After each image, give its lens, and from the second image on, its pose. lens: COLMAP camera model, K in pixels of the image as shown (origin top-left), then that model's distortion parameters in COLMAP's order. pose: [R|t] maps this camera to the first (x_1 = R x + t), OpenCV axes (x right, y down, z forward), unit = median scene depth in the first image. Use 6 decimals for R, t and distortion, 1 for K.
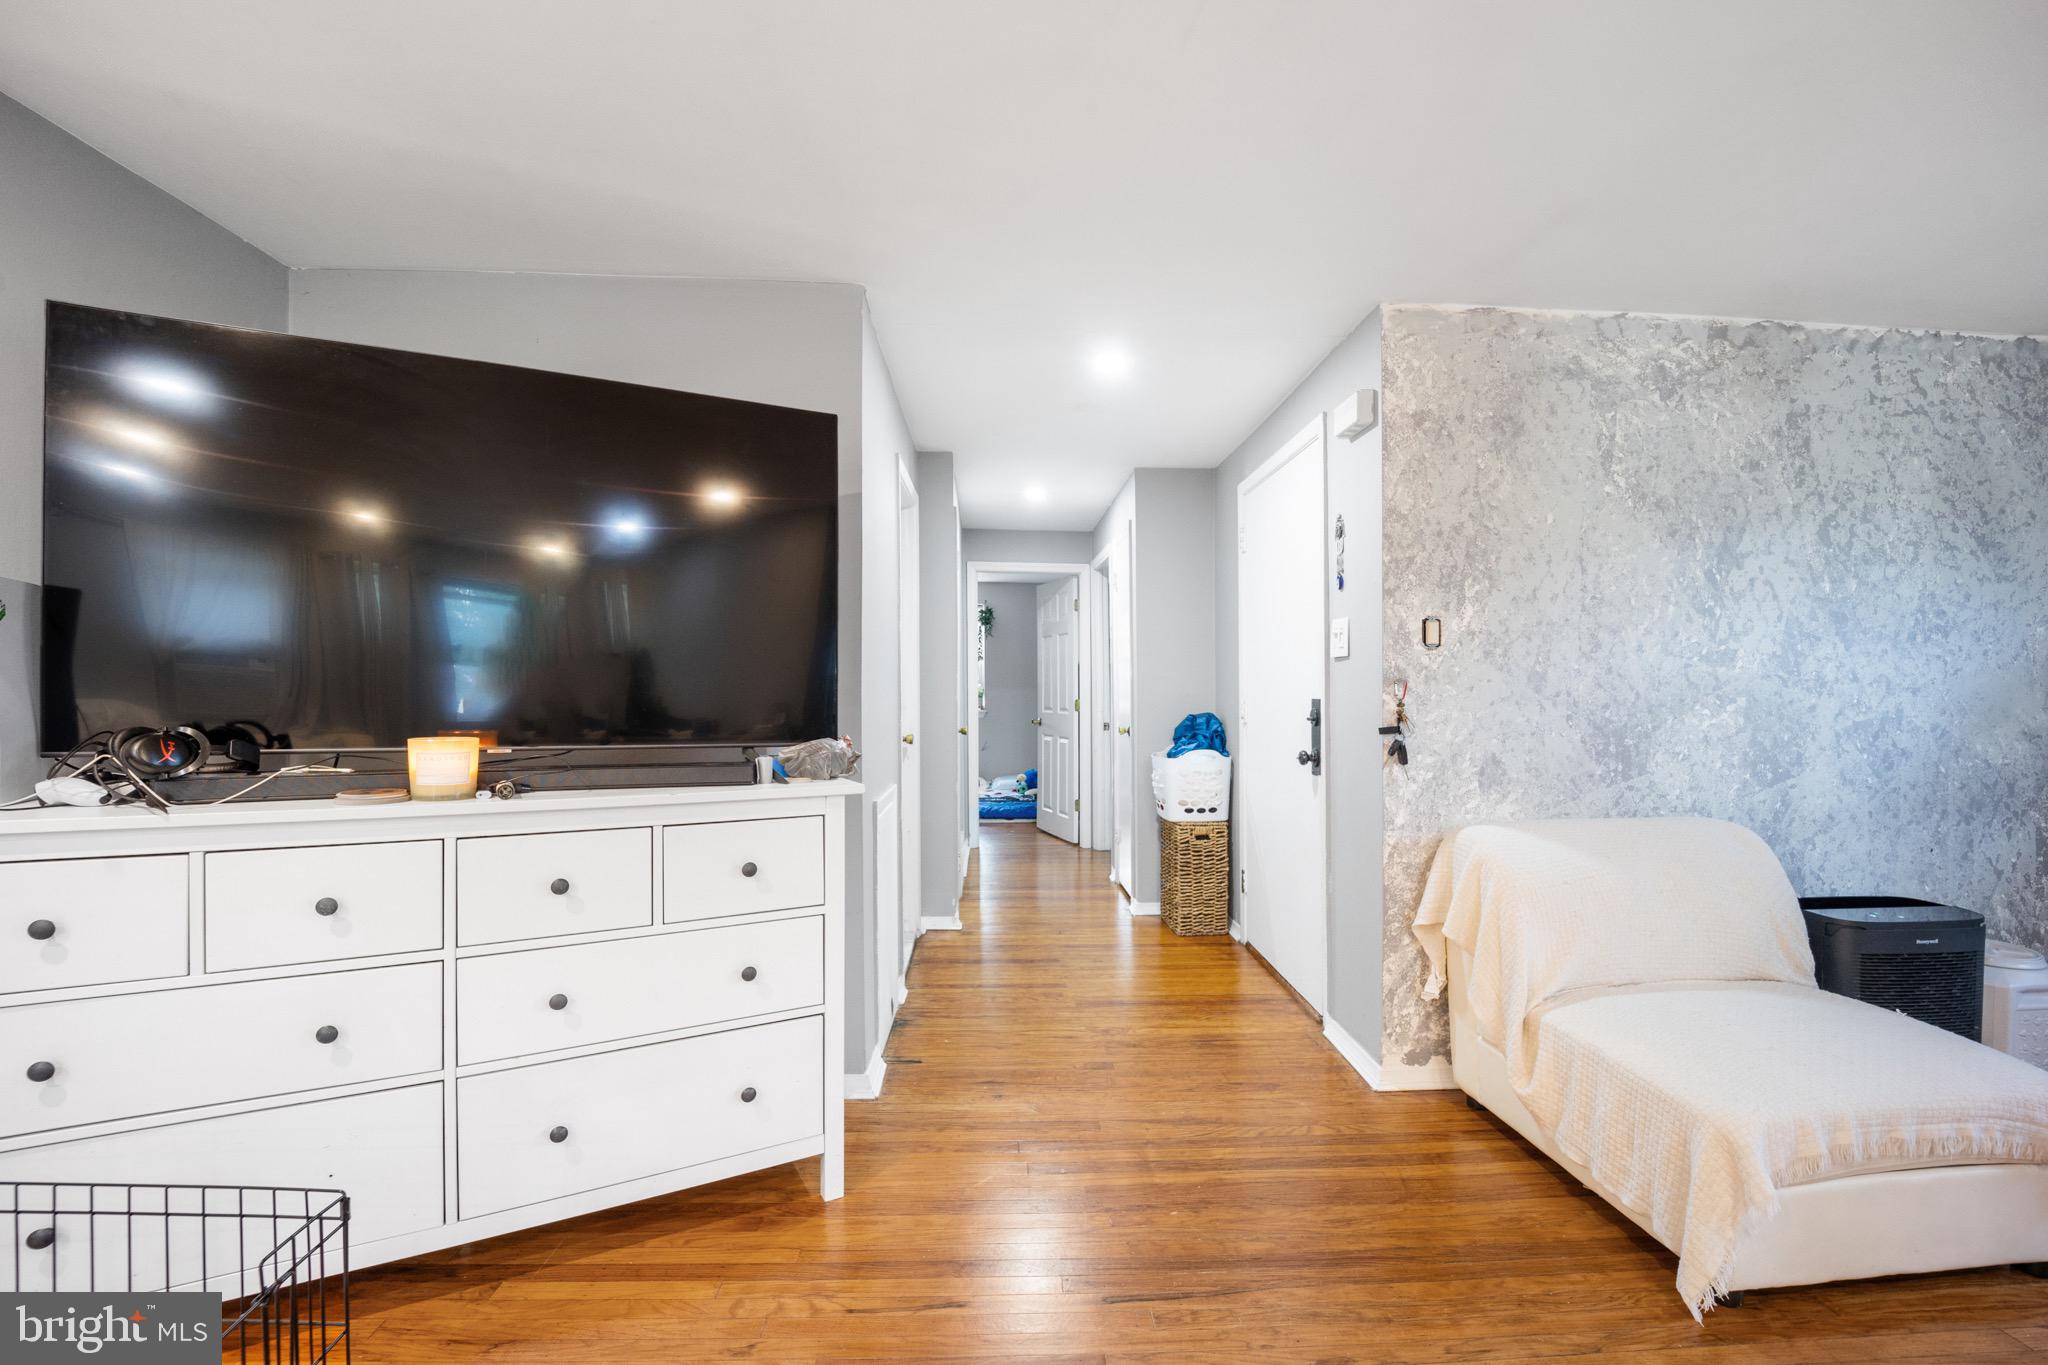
lens RADIAL K [[856.5, 0, 1029.4], [0, 856.5, 769.1], [0, 0, 1]] dist [-0.016746, 0.000191]
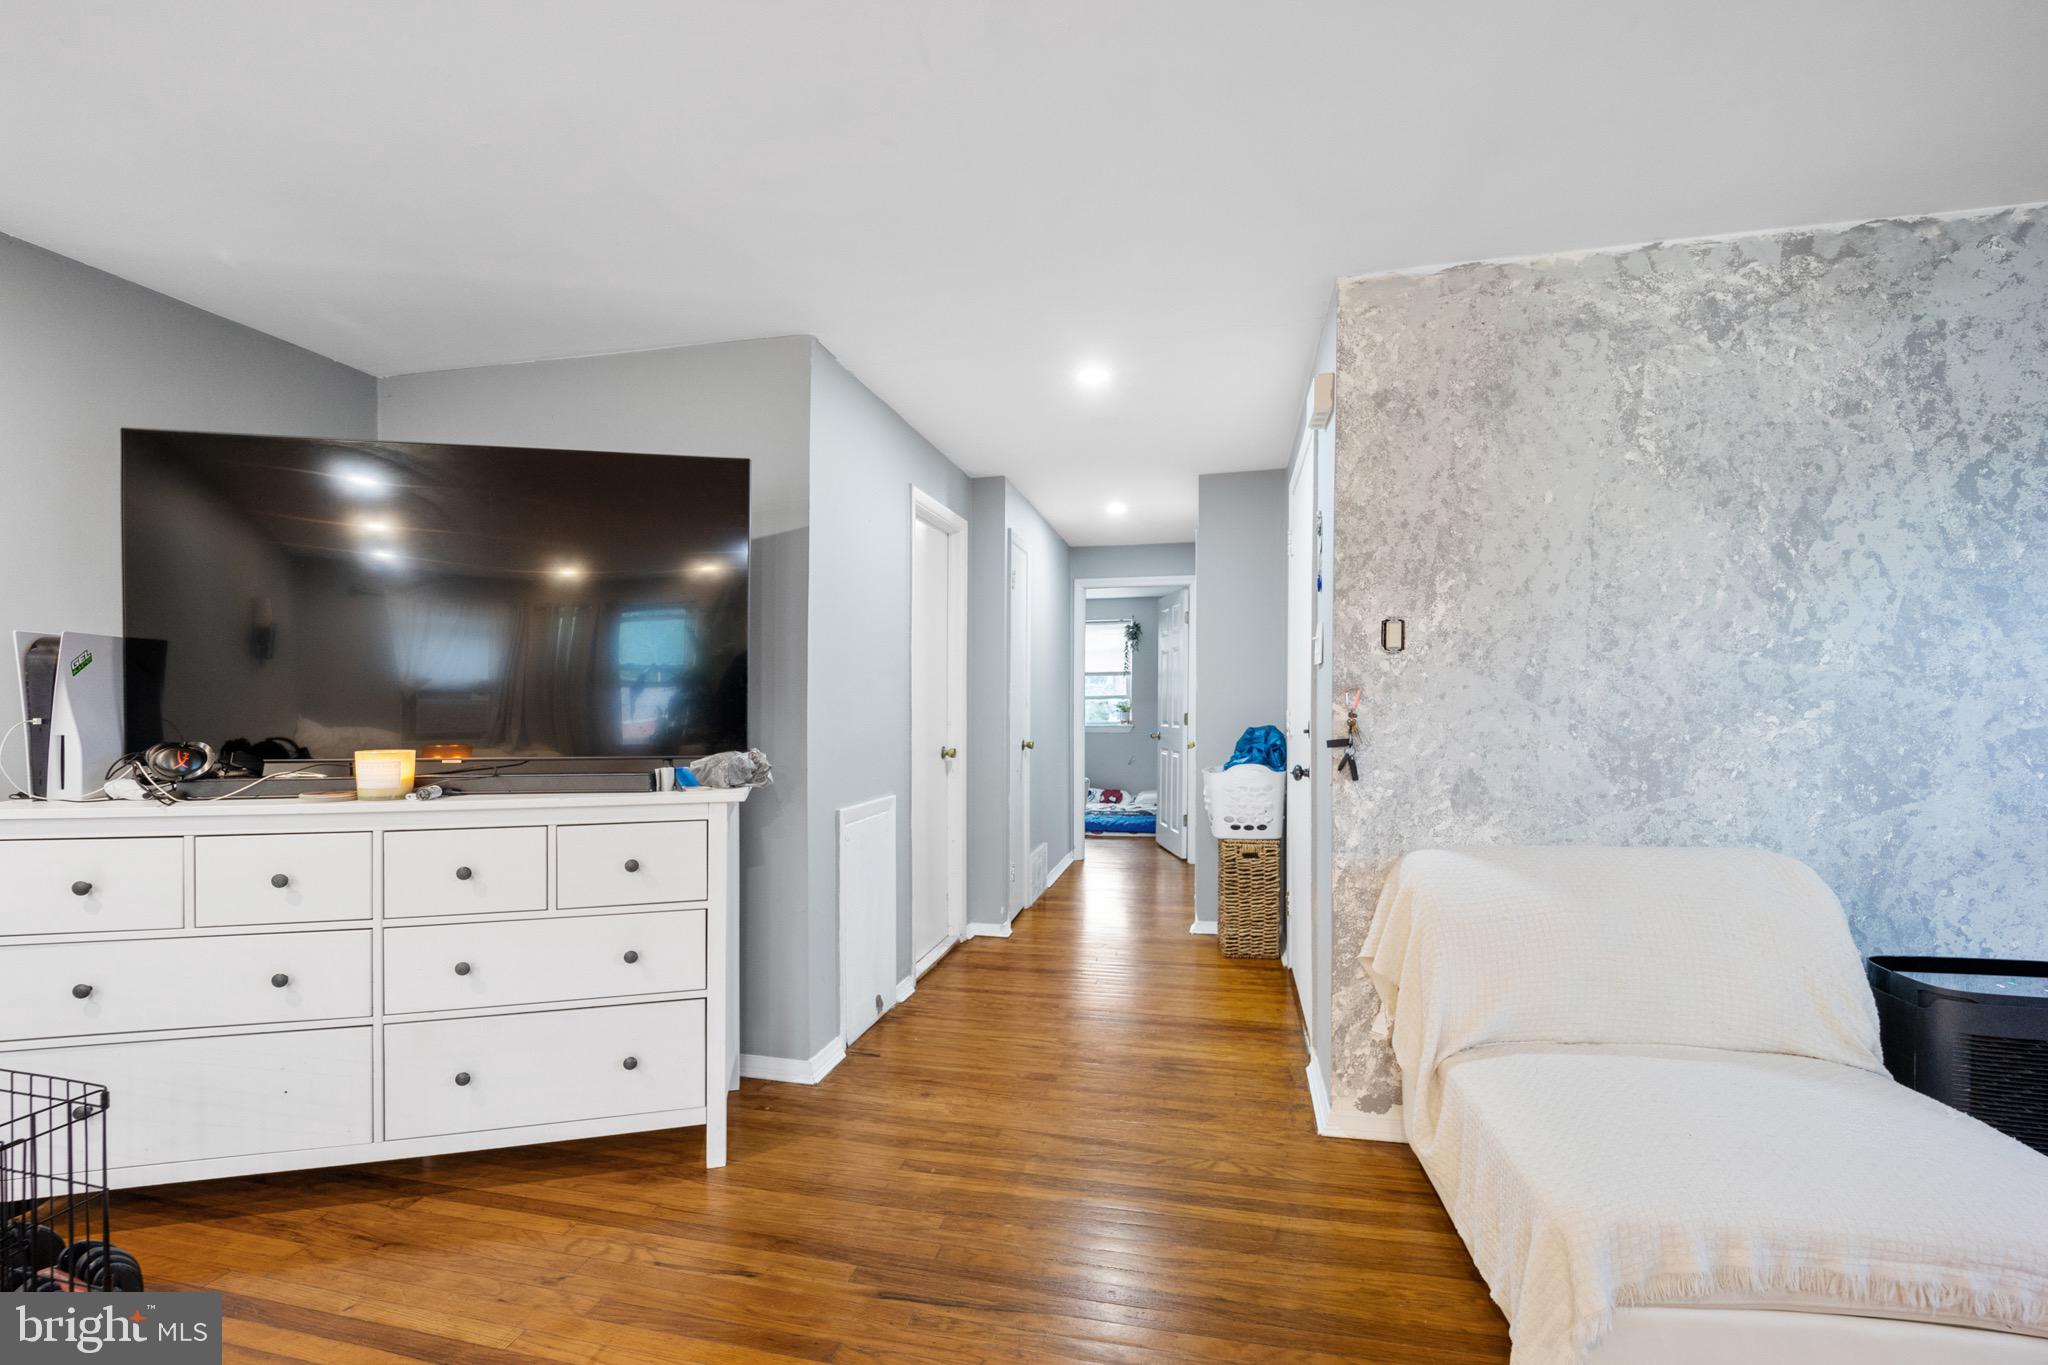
lens RADIAL K [[845.7, 0, 1026.0], [0, 845.7, 779.4], [0, 0, 1]] dist [-0.001287, -0.000151]
pose [[0.964326, 0.009399, -0.264552, 0.325286], [-0.010572, 0.999940, -0.003010, 0.000003], [0.264508, 0.005700, 0.964367, 0.032573]]
